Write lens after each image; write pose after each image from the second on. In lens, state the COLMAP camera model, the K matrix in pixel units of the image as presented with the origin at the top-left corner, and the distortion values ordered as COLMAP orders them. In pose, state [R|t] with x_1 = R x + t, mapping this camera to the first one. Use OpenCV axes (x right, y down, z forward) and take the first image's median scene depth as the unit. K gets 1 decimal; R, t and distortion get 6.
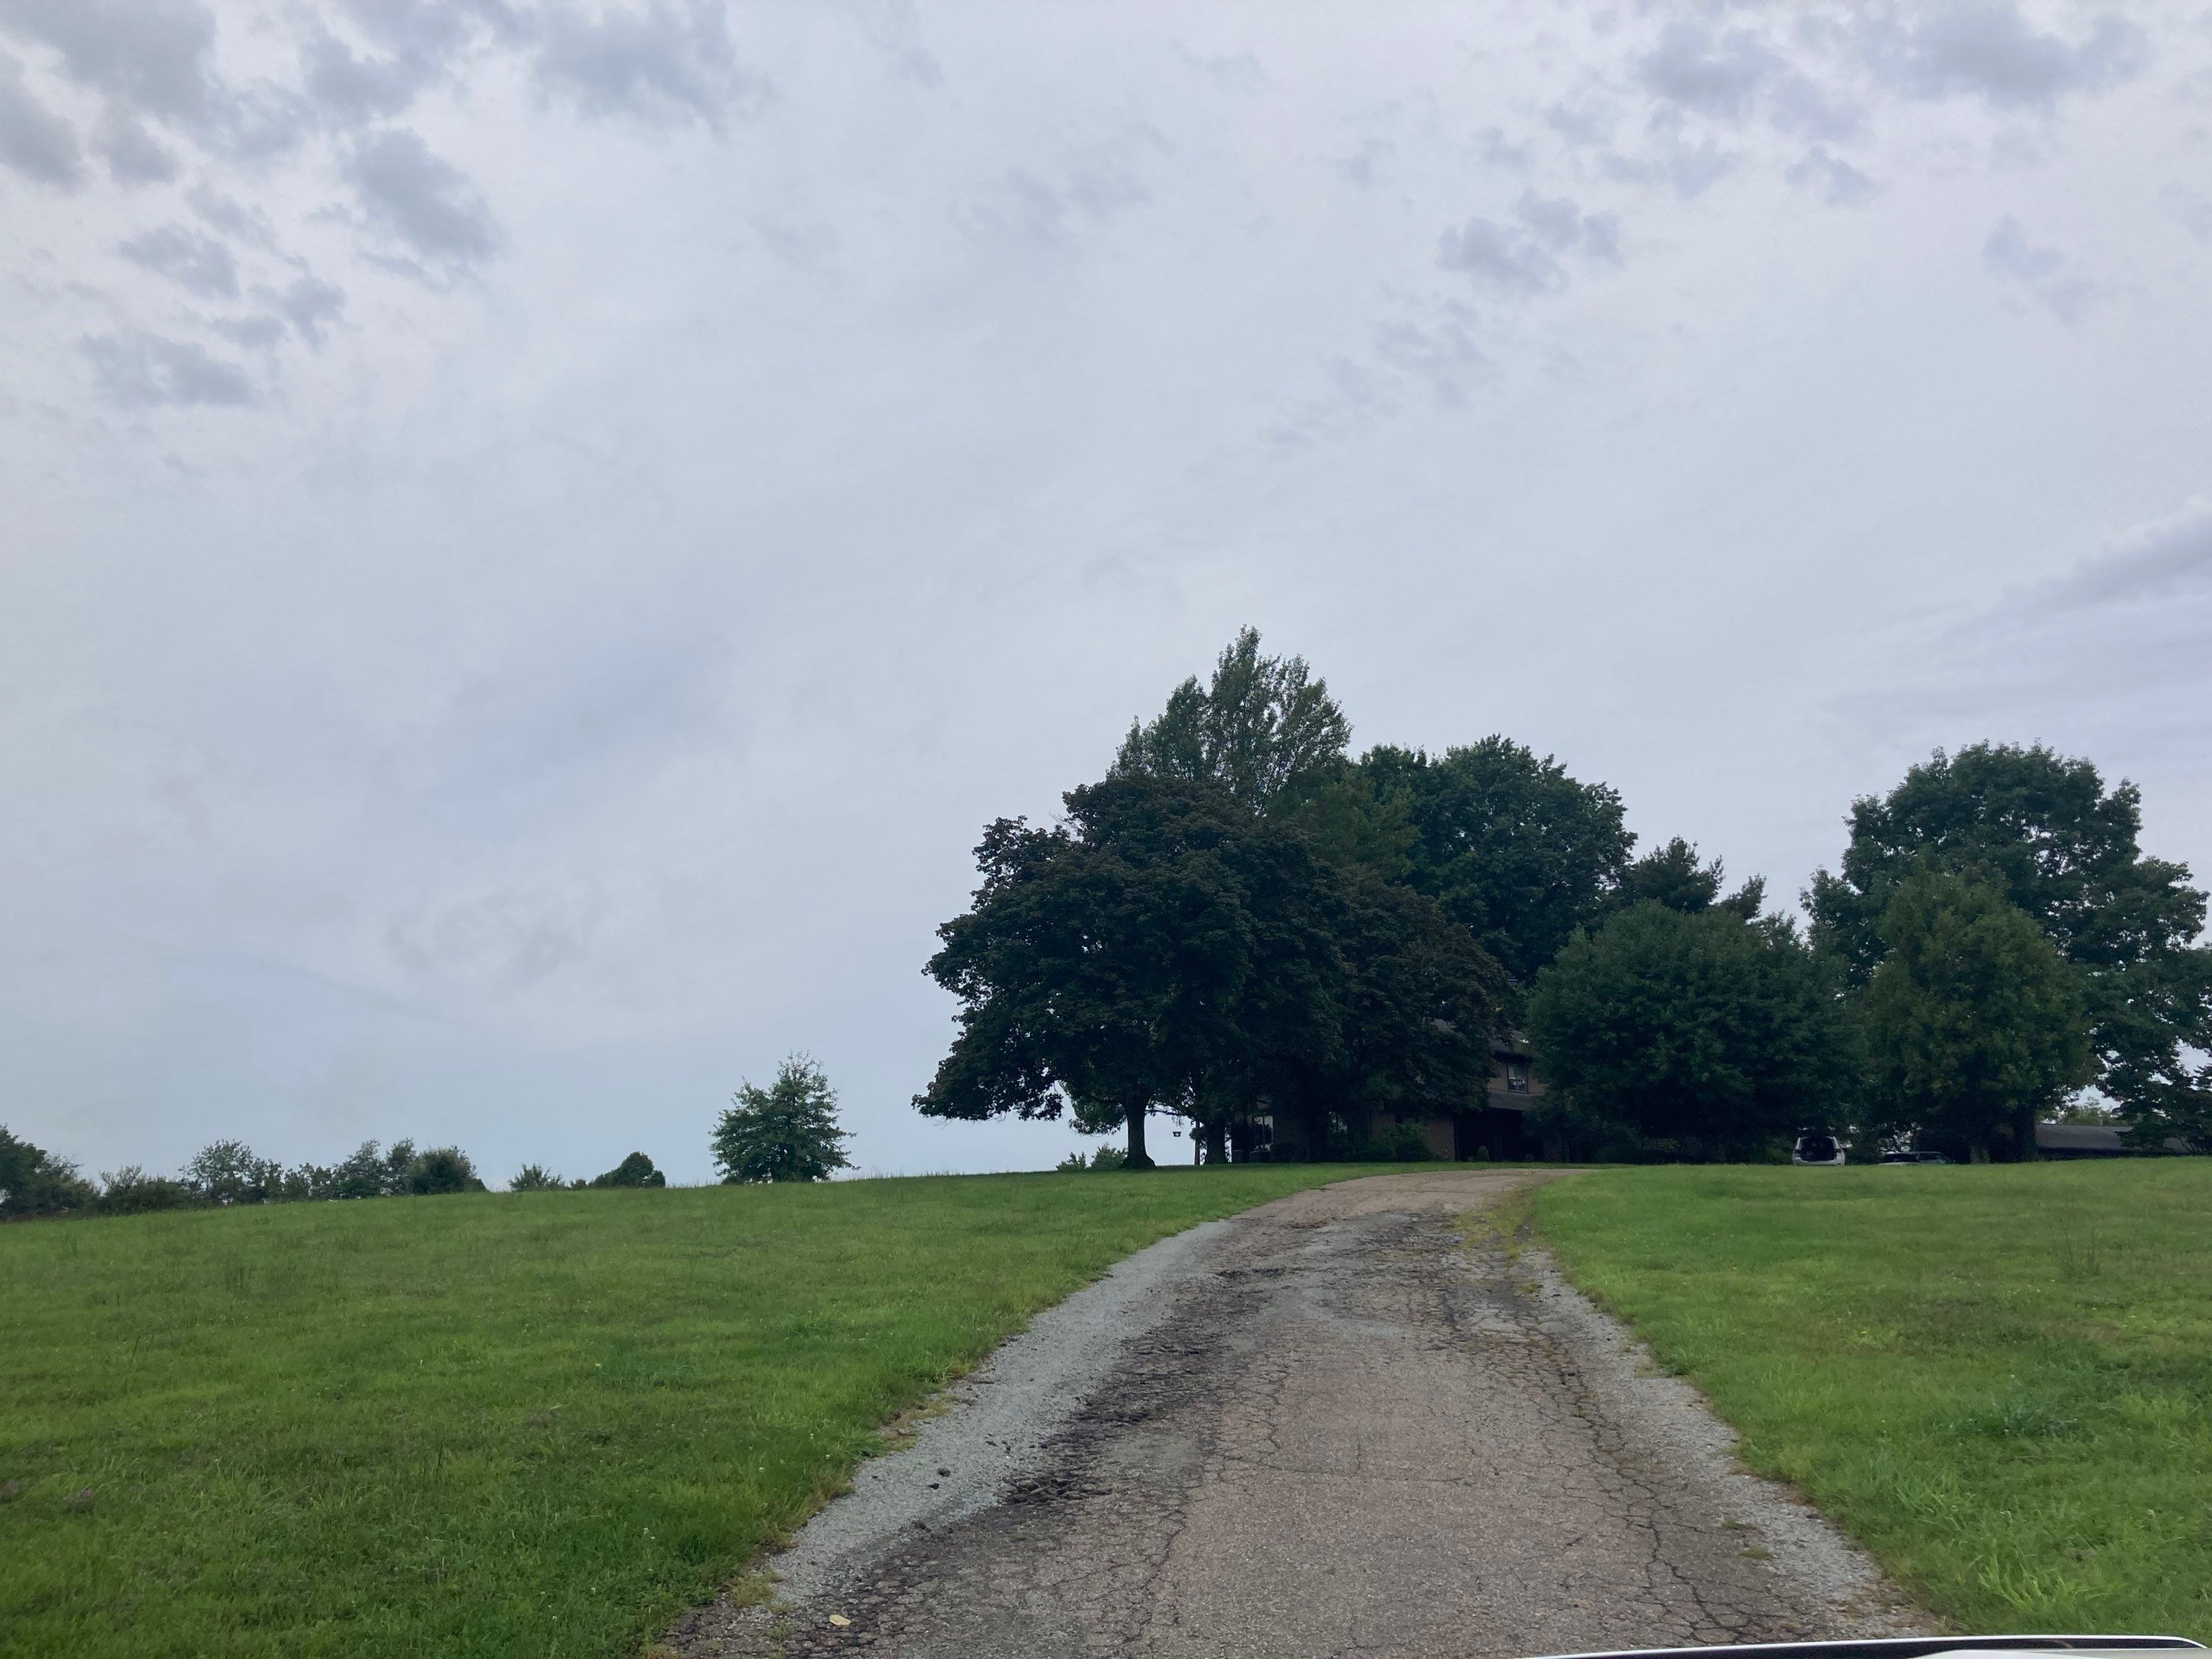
lens RADIAL K [[1975.5, 0, 1065.4], [0, 1975.5, 709.1], [0, 0, 1]] dist [0.040478, -0.330790]
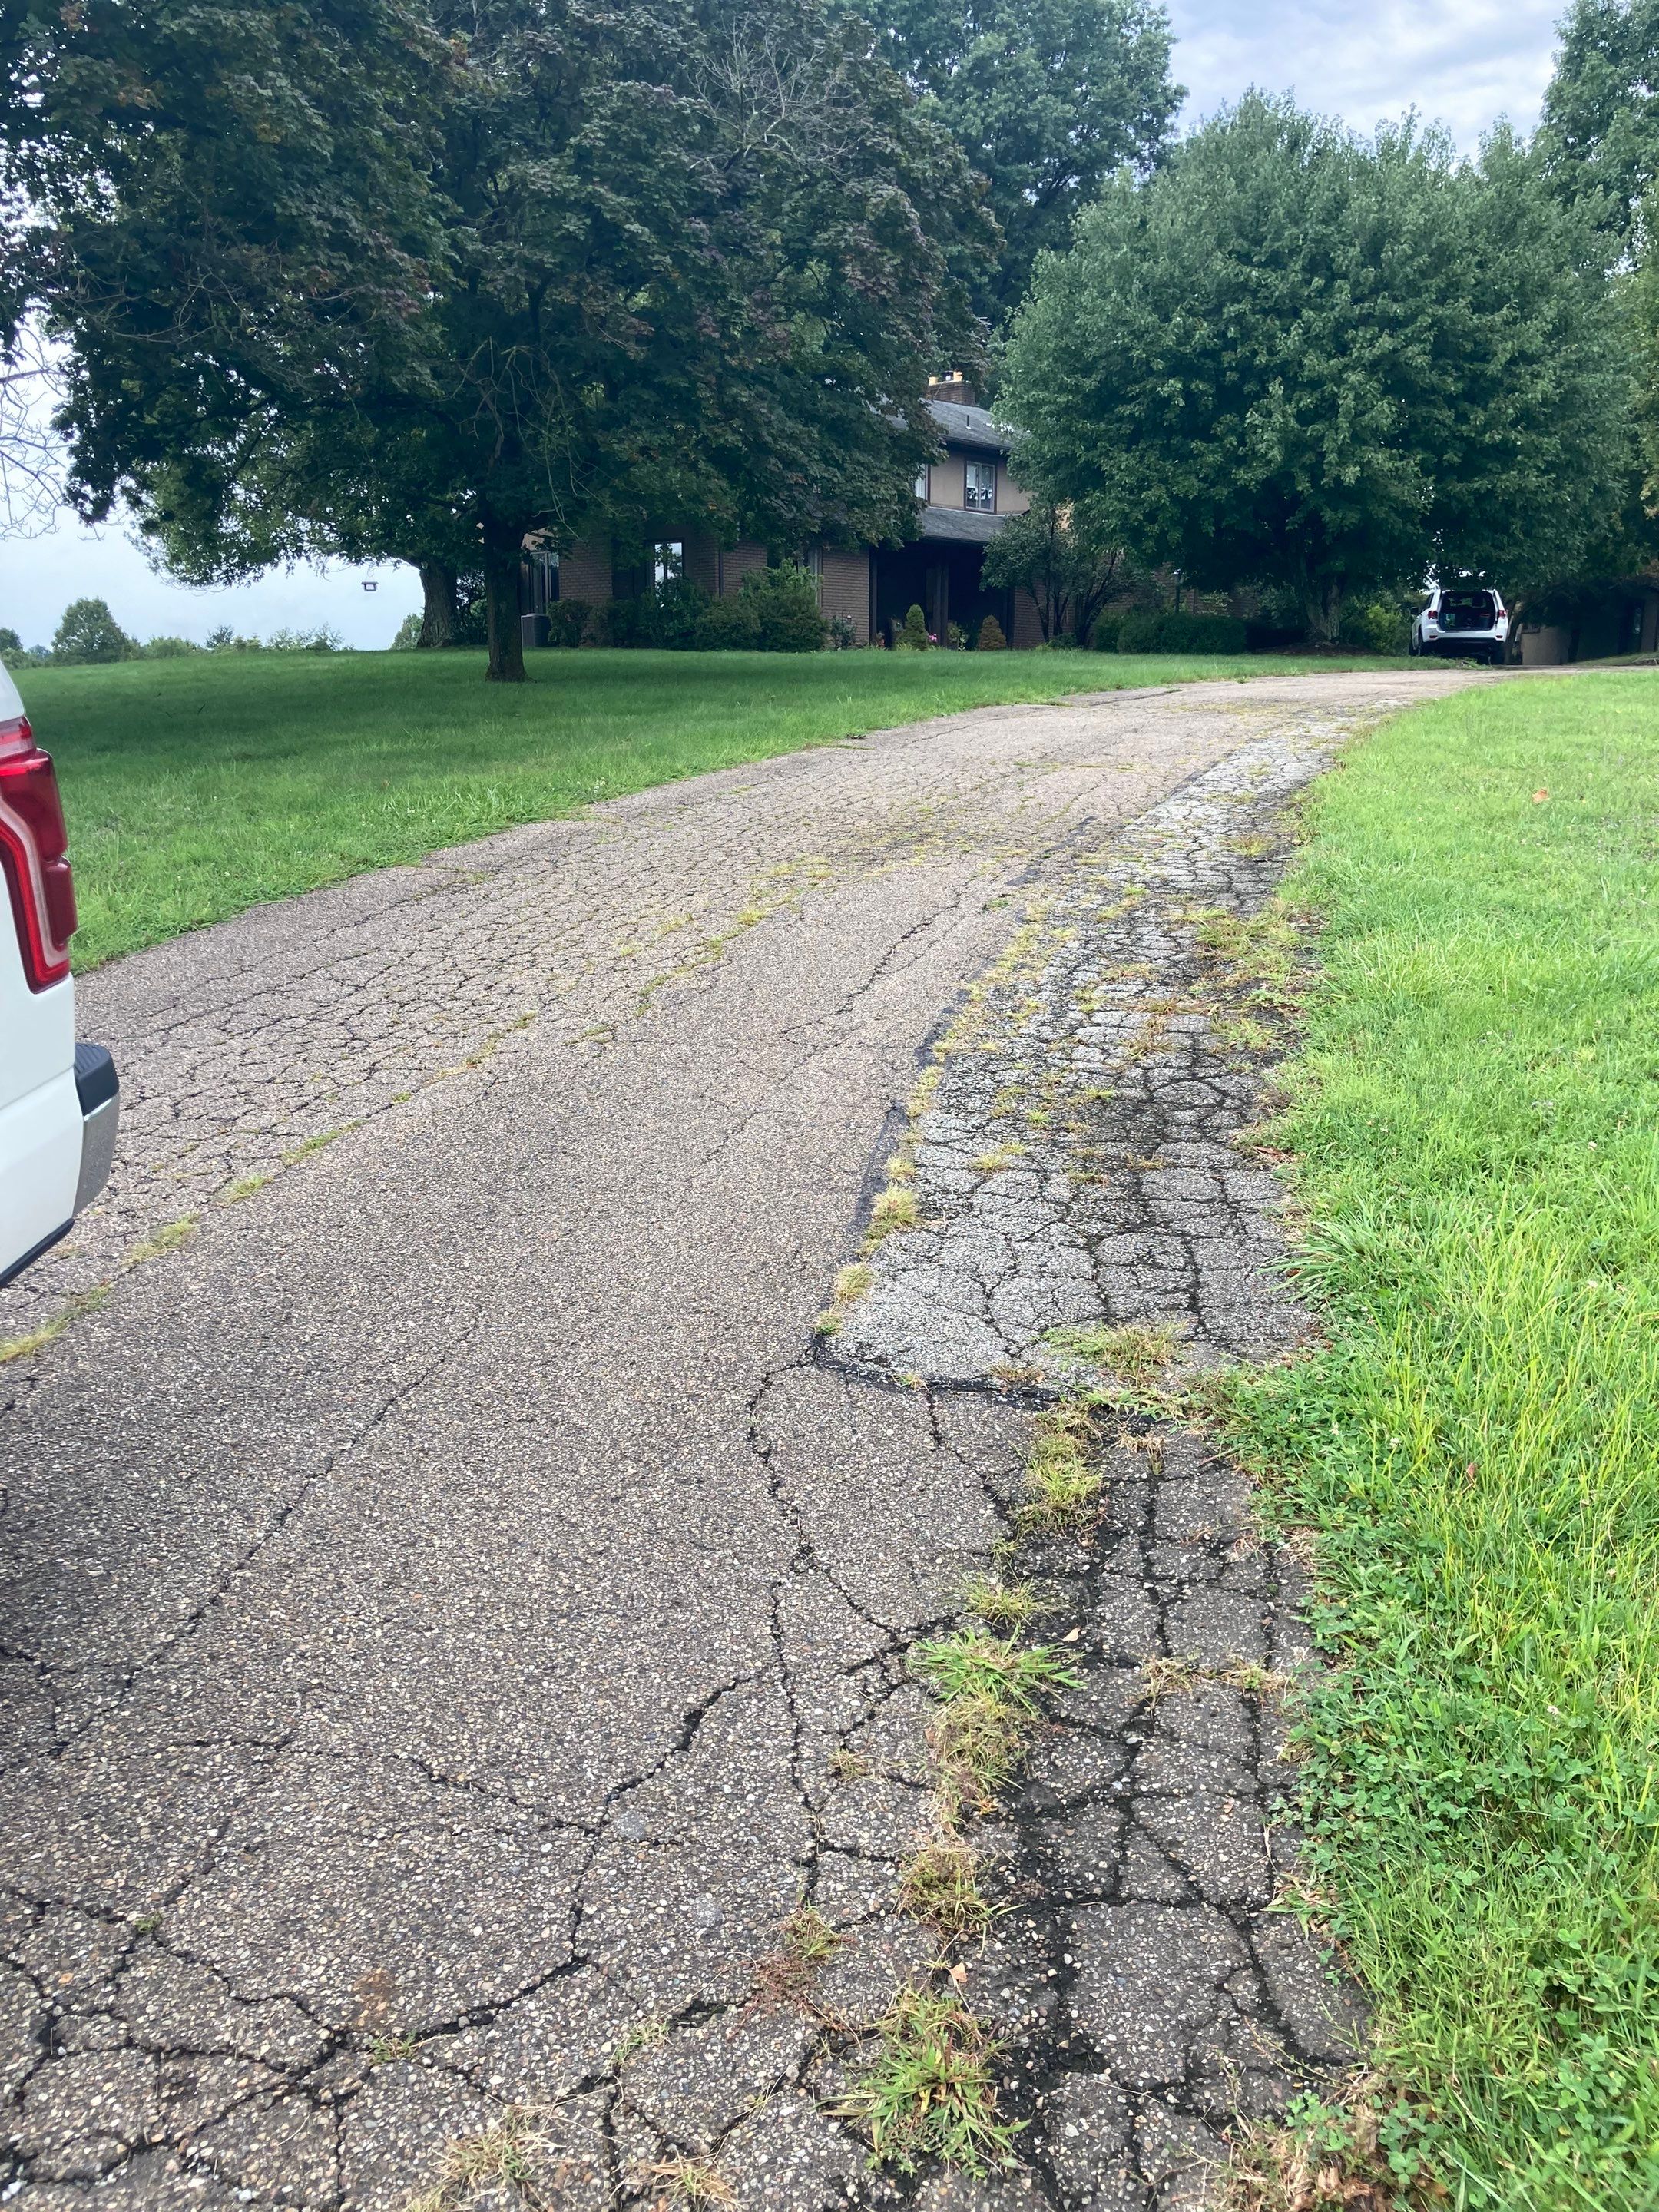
lens RADIAL K [[1730.7, 0, 849.9], [0, 1730.7, 1109.7], [0, 0, 1]] dist [0.001765, 0.001892]
pose [[0.988218, -0.052771, 0.143668, 0.123117], [-0.025612, 0.868427, 0.495154, 0.109020], [-0.150895, -0.493000, 0.856844, 0.548193]]
